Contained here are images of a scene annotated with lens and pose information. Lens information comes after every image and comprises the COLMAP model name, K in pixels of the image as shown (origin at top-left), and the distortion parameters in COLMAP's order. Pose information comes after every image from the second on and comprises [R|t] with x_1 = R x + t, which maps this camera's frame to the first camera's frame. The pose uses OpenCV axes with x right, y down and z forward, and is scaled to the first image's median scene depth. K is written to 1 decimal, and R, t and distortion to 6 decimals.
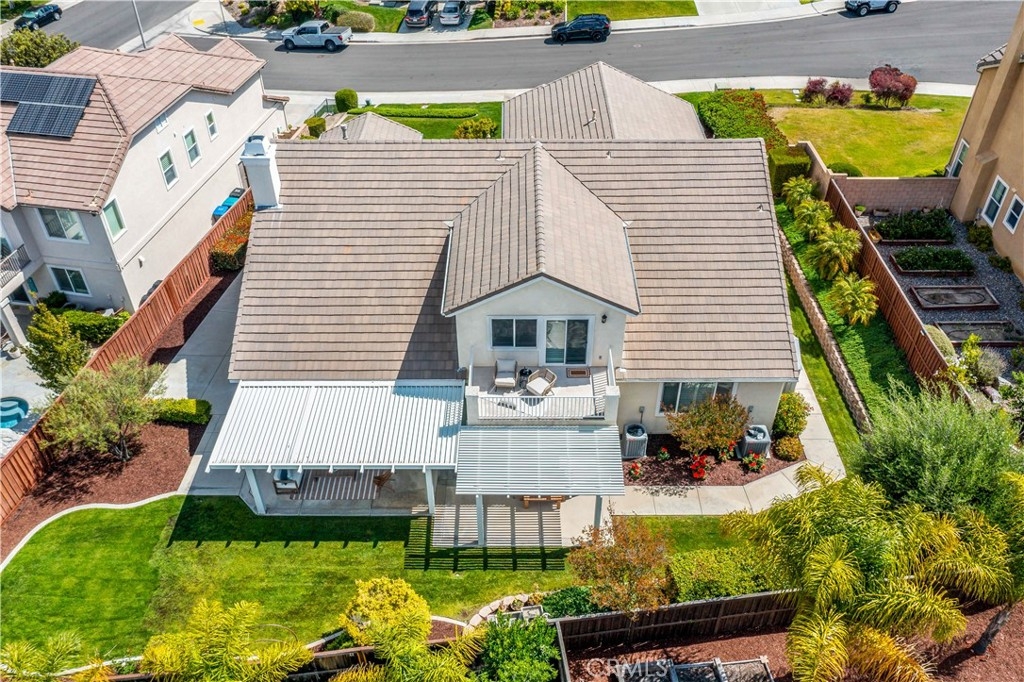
lens RADIAL K [[835.5, 0, 512.0], [0, 835.5, 341.0], [0, 0, 1]] dist [-0.001956, -0.004645]
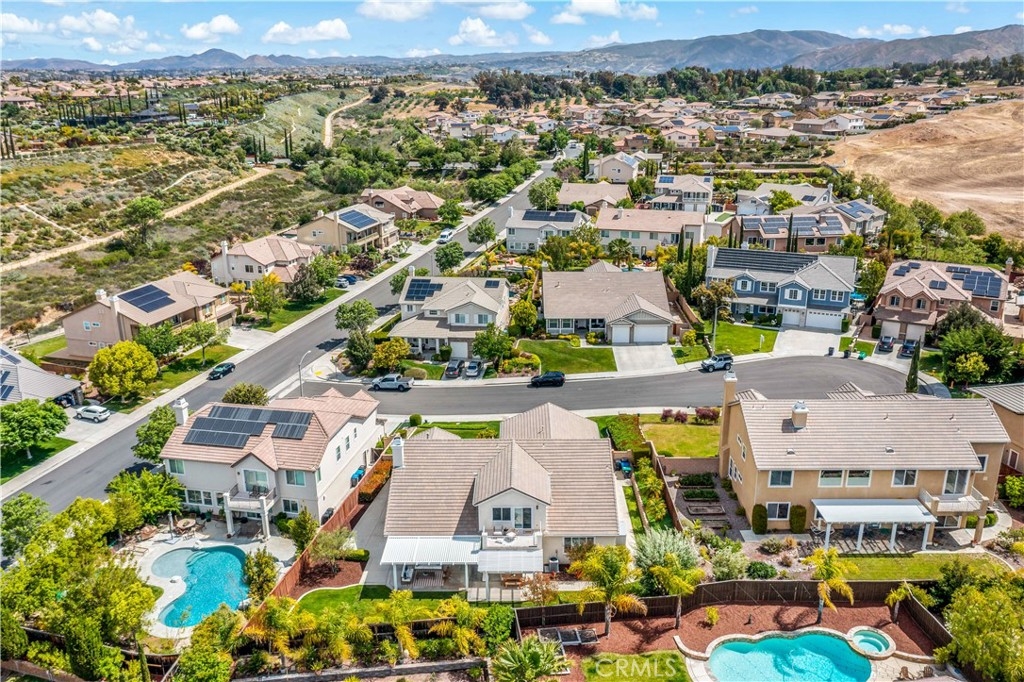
lens RADIAL K [[835.5, 0, 512.0], [0, 835.5, 341.0], [0, 0, 1]] dist [-0.001956, -0.004645]
pose [[0.999947, -0.002152, -0.010023, 0.049463], [-0.001570, 0.934036, -0.357175, 0.330876], [0.010130, 0.357172, 0.933984, -1.254970]]
